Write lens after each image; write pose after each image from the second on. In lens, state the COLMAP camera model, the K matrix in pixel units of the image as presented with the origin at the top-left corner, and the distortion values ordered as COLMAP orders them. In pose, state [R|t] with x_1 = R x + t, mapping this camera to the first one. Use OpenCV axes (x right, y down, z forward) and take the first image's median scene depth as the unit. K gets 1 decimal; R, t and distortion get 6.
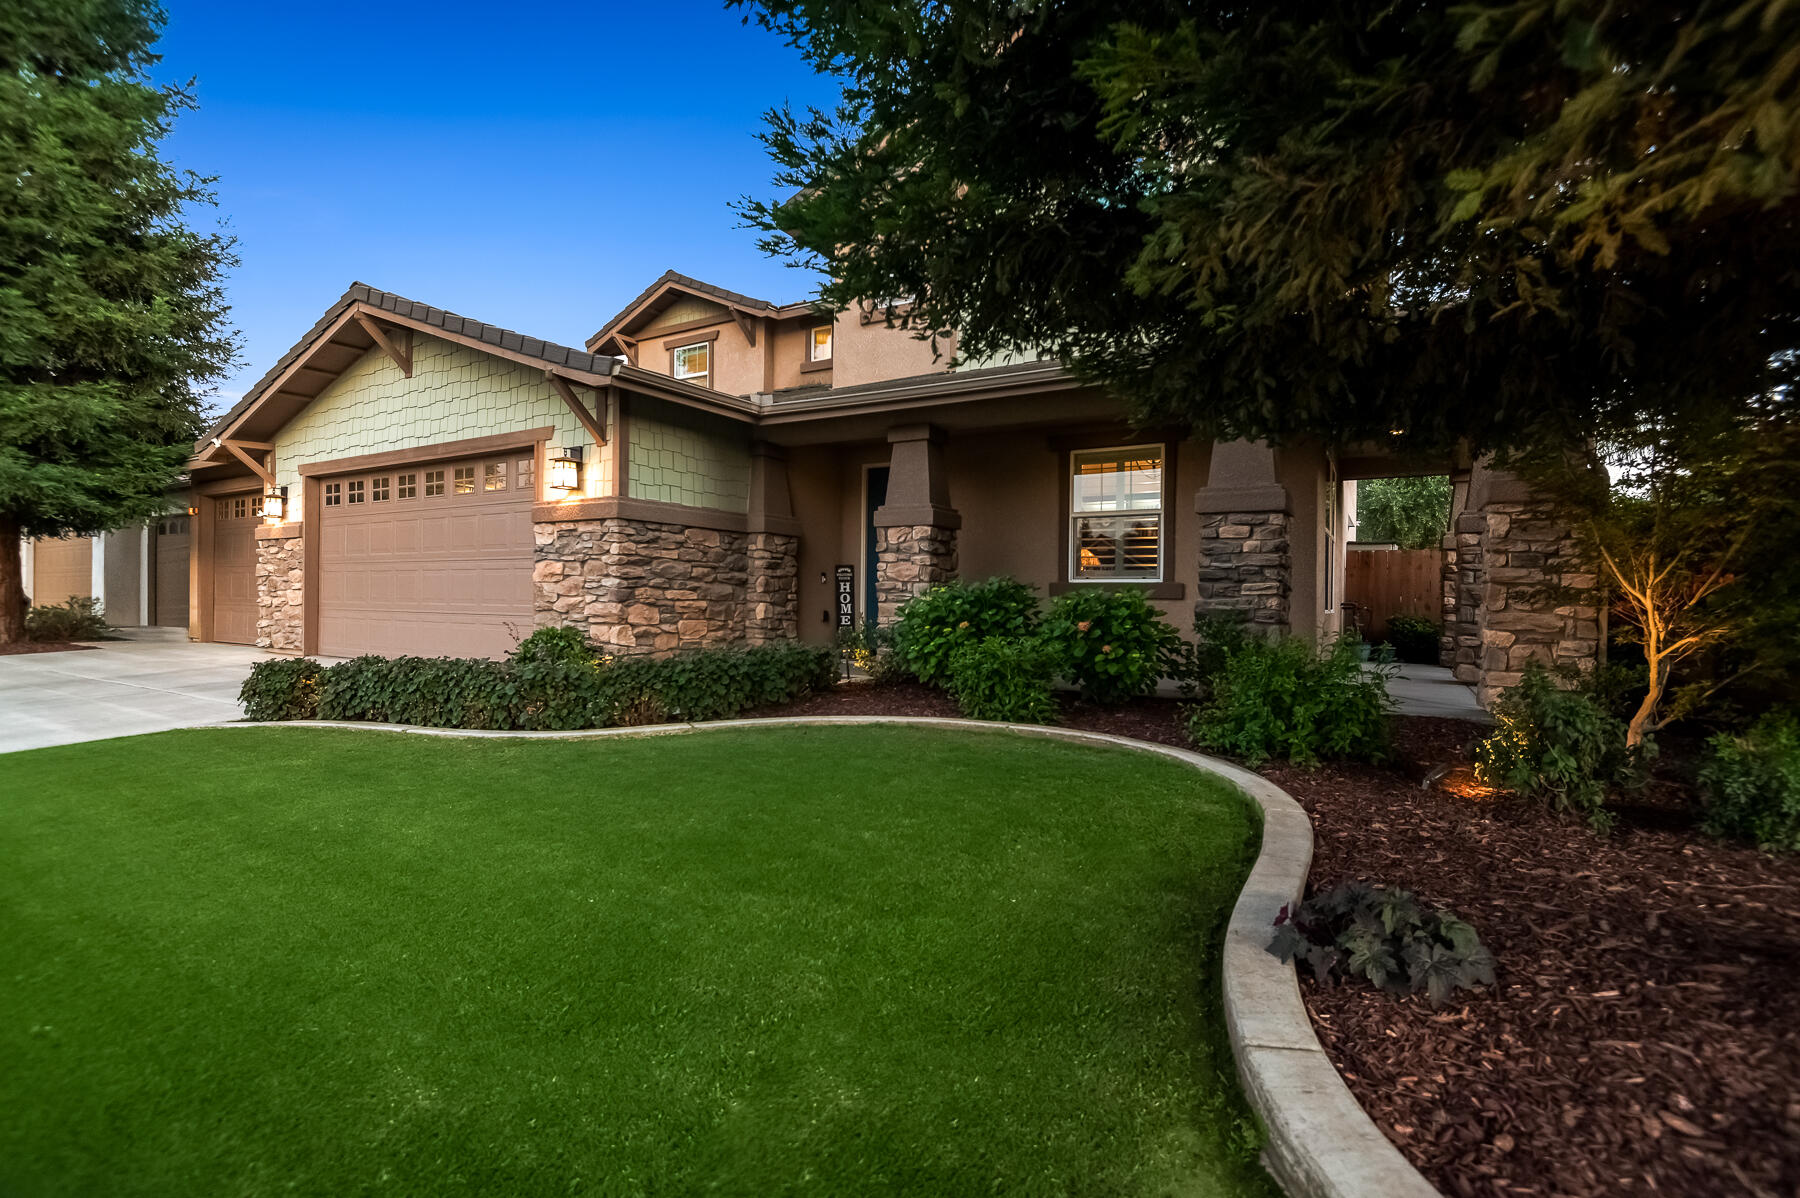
lens RADIAL K [[860.9, 0, 864.1], [0, 860.9, 602.1], [0, 0, 1]] dist [-0.010333, -0.008951]
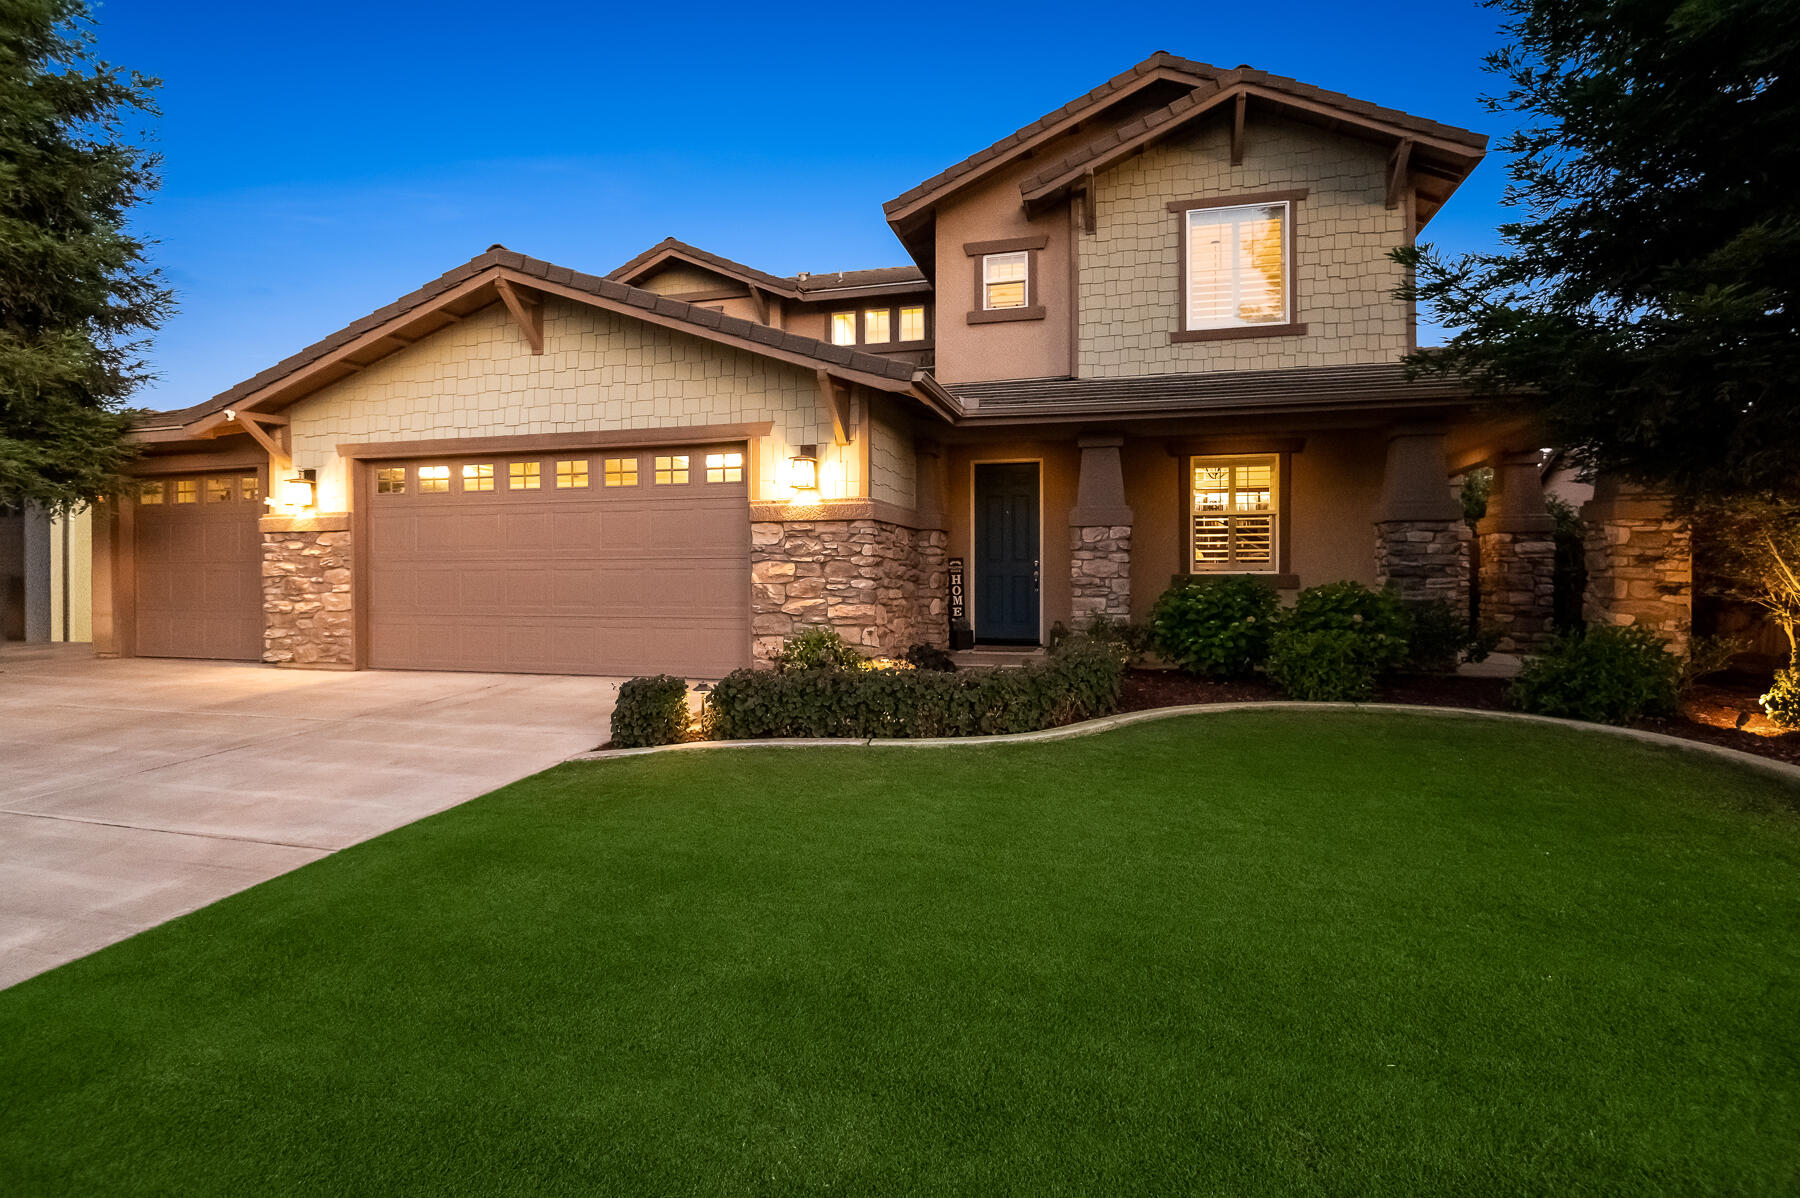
lens RADIAL K [[902.5, 0, 889.0], [0, 902.5, 582.3], [0, 0, 1]] dist [-0.005048, -0.013525]
pose [[0.956553, -0.016925, 0.291066, -0.533005], [0.015456, 0.999854, 0.007348, -0.030043], [-0.291148, -0.002530, 0.956675, -0.006751]]
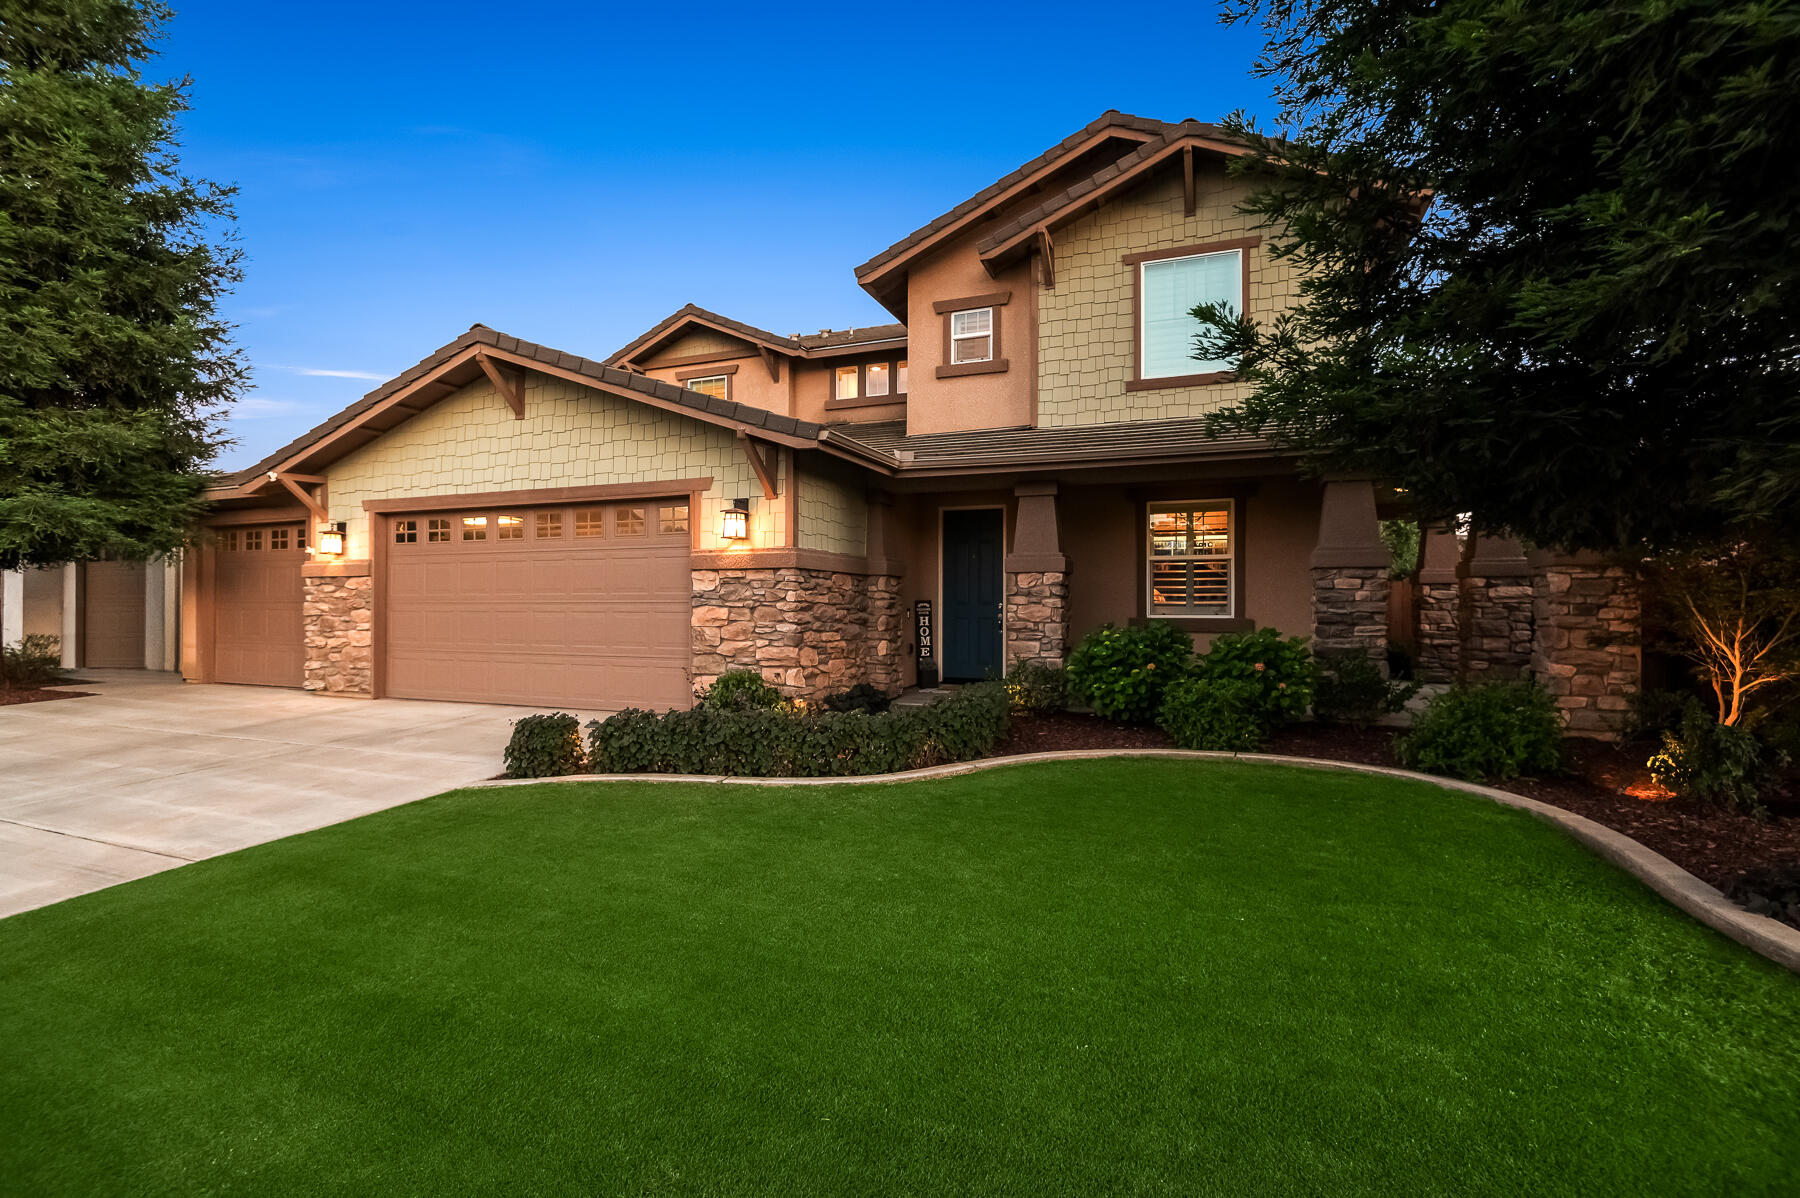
lens RADIAL K [[863.4, 0, 873.4], [0, 863.4, 597.2], [0, 0, 1]] dist [-0.003664, -0.014077]
pose [[0.985343, -0.007851, 0.170404, -0.346913], [0.010480, 0.999839, -0.014534, -0.041486], [-0.170262, 0.016107, 0.985267, -0.066306]]
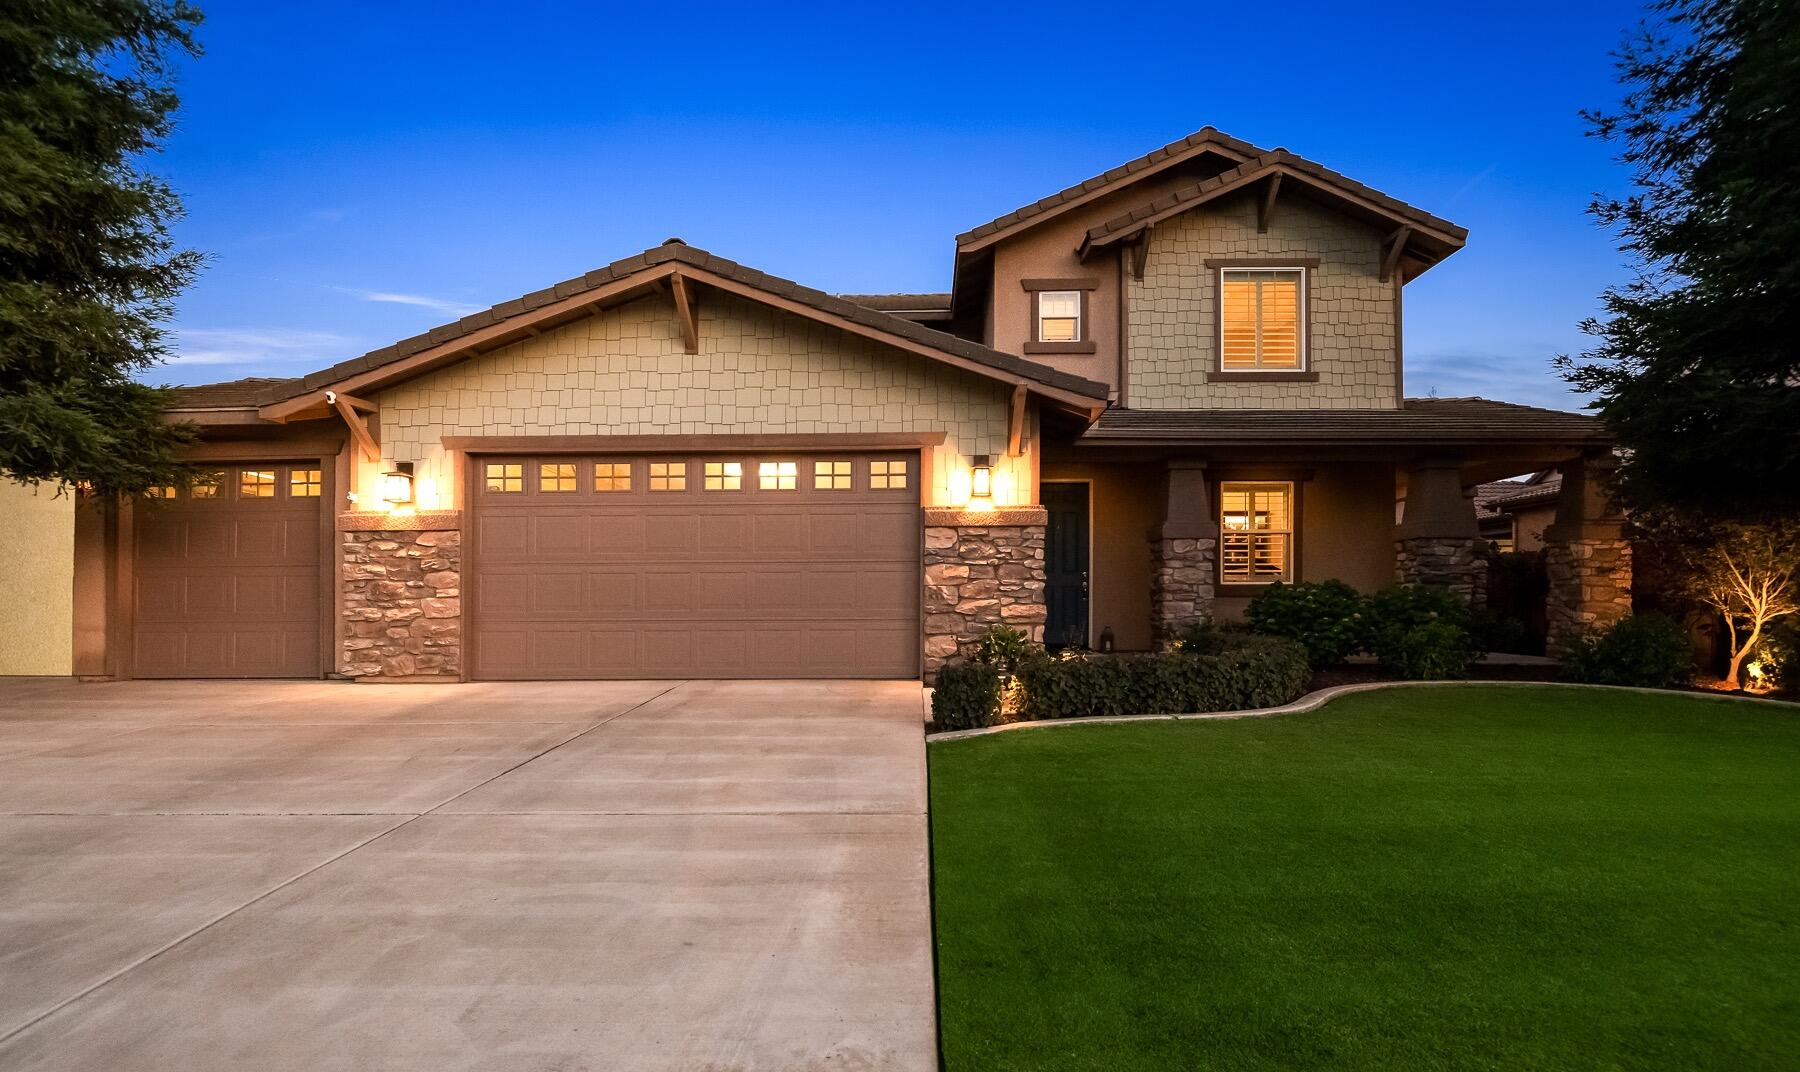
lens RADIAL K [[880.4, 0, 900.7], [0, 880.4, 610.6], [0, 0, 1]] dist [-0.015813, -0.006886]
pose [[0.863053, -0.017902, 0.504797, -0.934929], [0.013227, 0.999830, 0.012844, -0.007258], [-0.504941, -0.004408, 0.863143, 0.123433]]
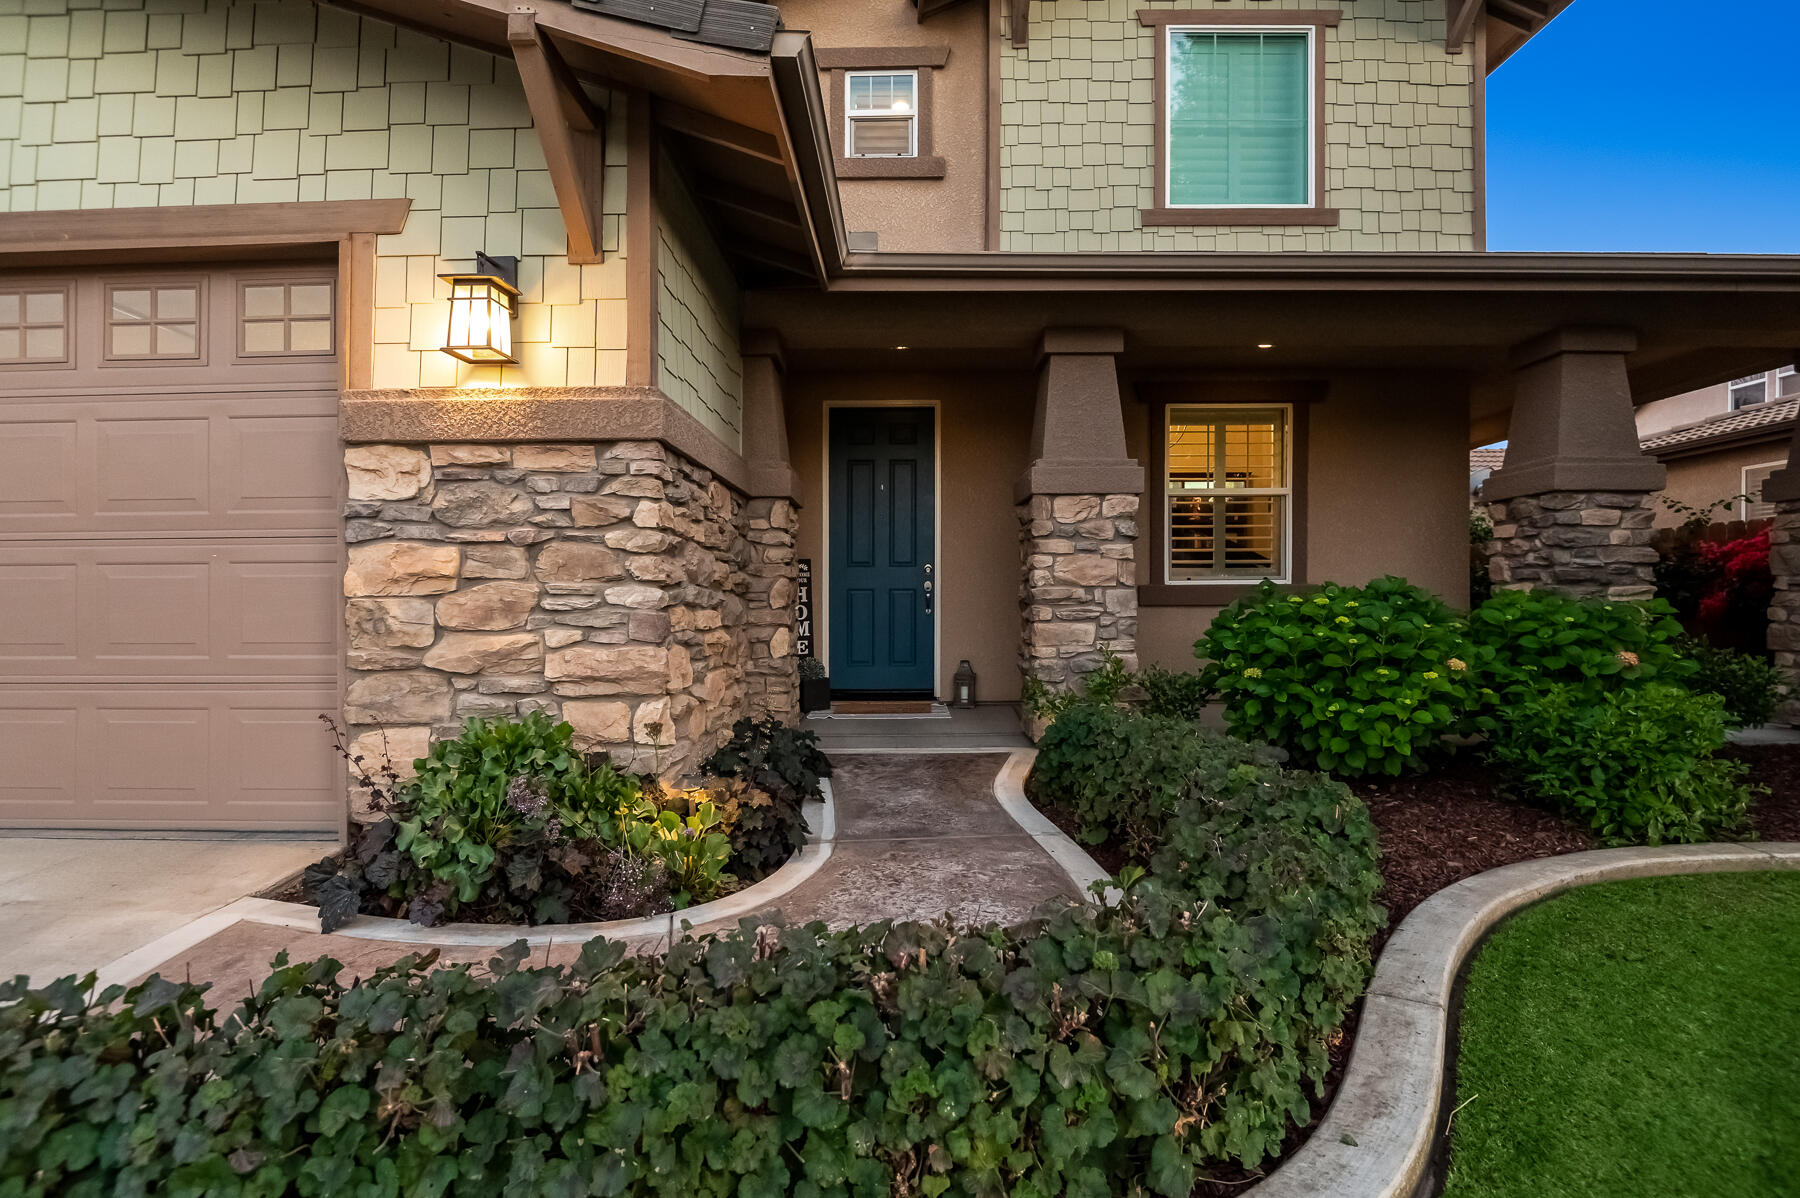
lens RADIAL K [[888.9, 0, 915.0], [0, 888.9, 593.8], [0, 0, 1]] dist [-0.001611, -0.020500]
pose [[0.845825, -0.013792, 0.533283, -0.381659], [0.017906, 0.999836, -0.002542, -0.019329], [-0.533161, 0.011699, 0.845933, 0.534073]]
